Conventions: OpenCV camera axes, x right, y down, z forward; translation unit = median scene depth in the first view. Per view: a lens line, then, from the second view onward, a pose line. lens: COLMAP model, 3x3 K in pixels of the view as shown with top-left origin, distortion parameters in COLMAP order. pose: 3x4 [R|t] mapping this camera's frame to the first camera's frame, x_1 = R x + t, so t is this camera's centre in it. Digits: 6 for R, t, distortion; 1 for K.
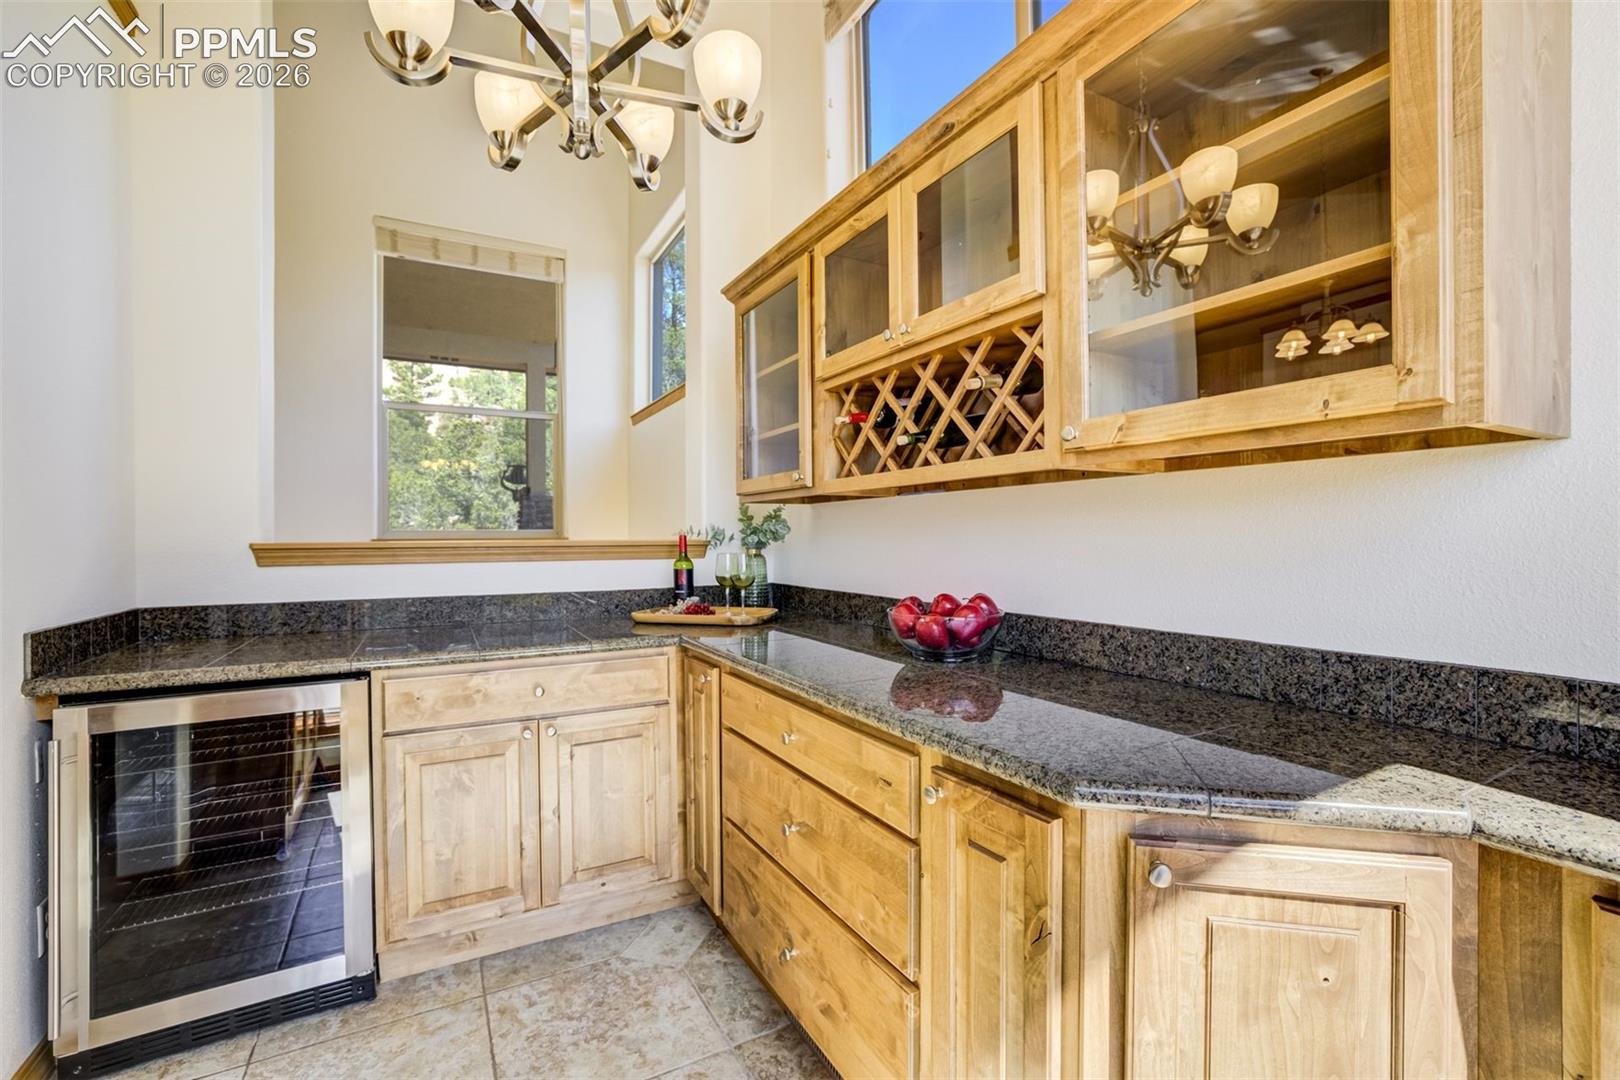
lens RADIAL K [[698.7, 0, 810.0], [0, 698.7, 540.0], [0, 0, 1]] dist [-0.039447, 0.015134]
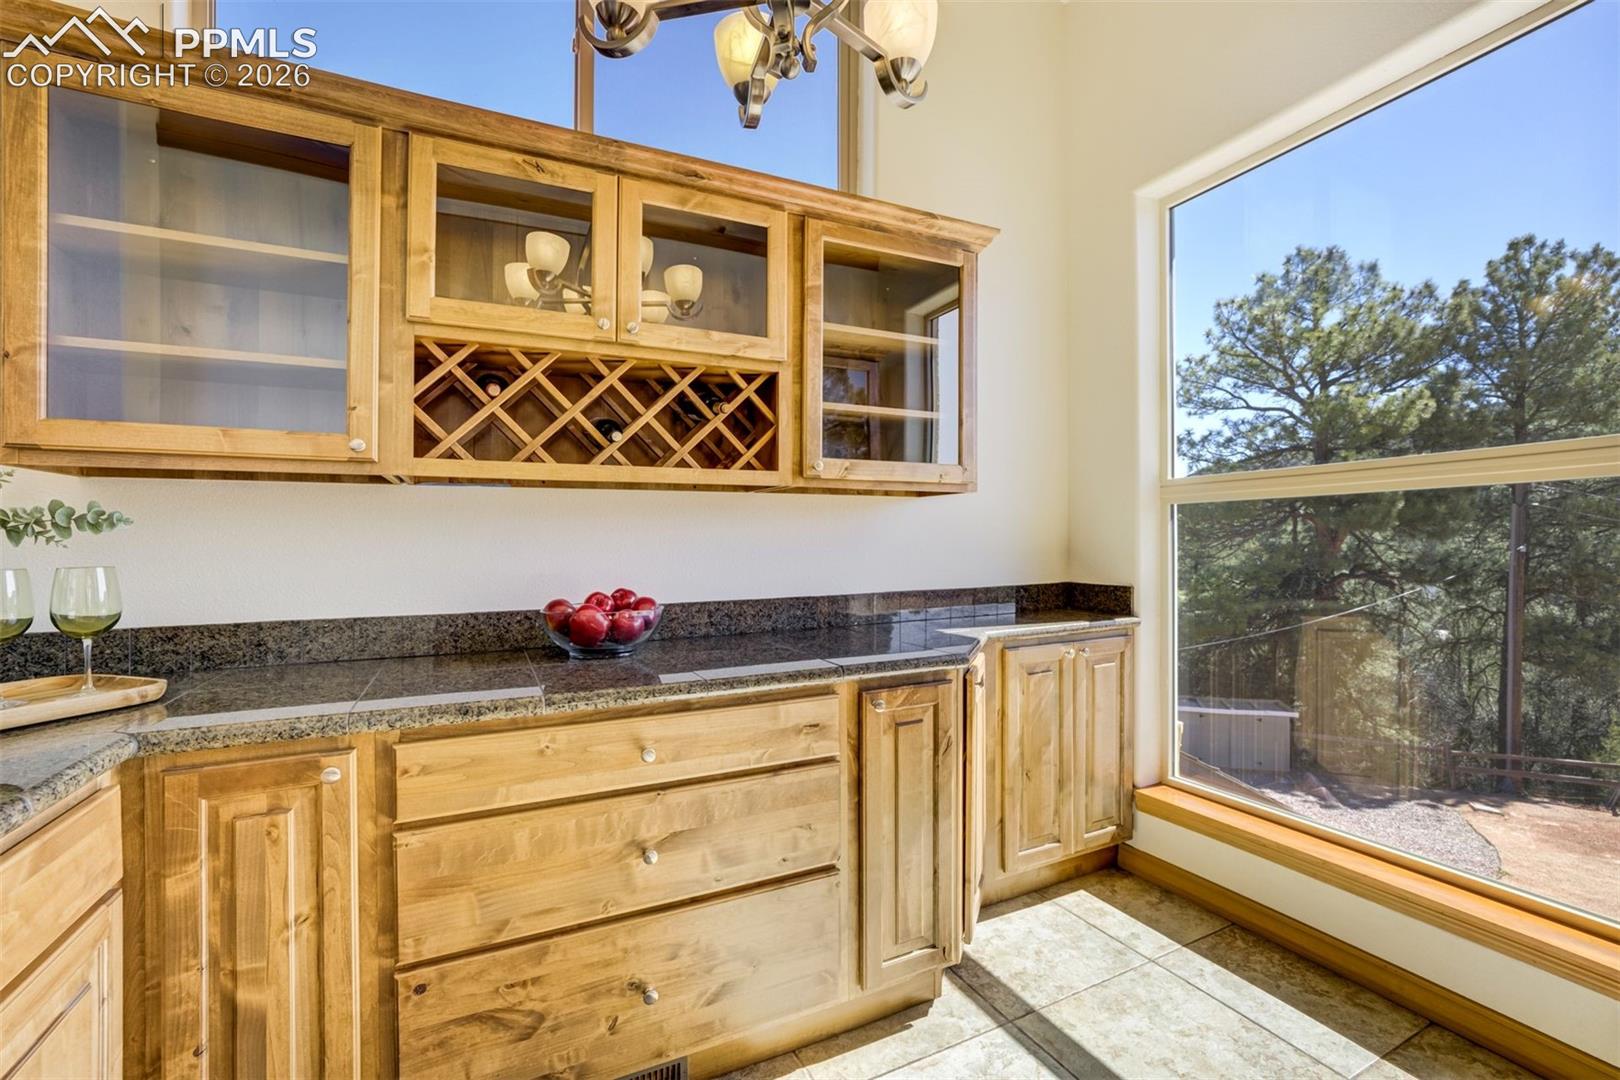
lens RADIAL K [[698.7, 0, 810.0], [0, 698.7, 540.0], [0, 0, 1]] dist [-0.039447, 0.015134]
pose [[0.062319, 0.008326, 0.998022, -0.903067], [0.012289, 0.999883, -0.009109, 0.016835], [-0.997981, 0.012832, 0.062210, 0.718694]]
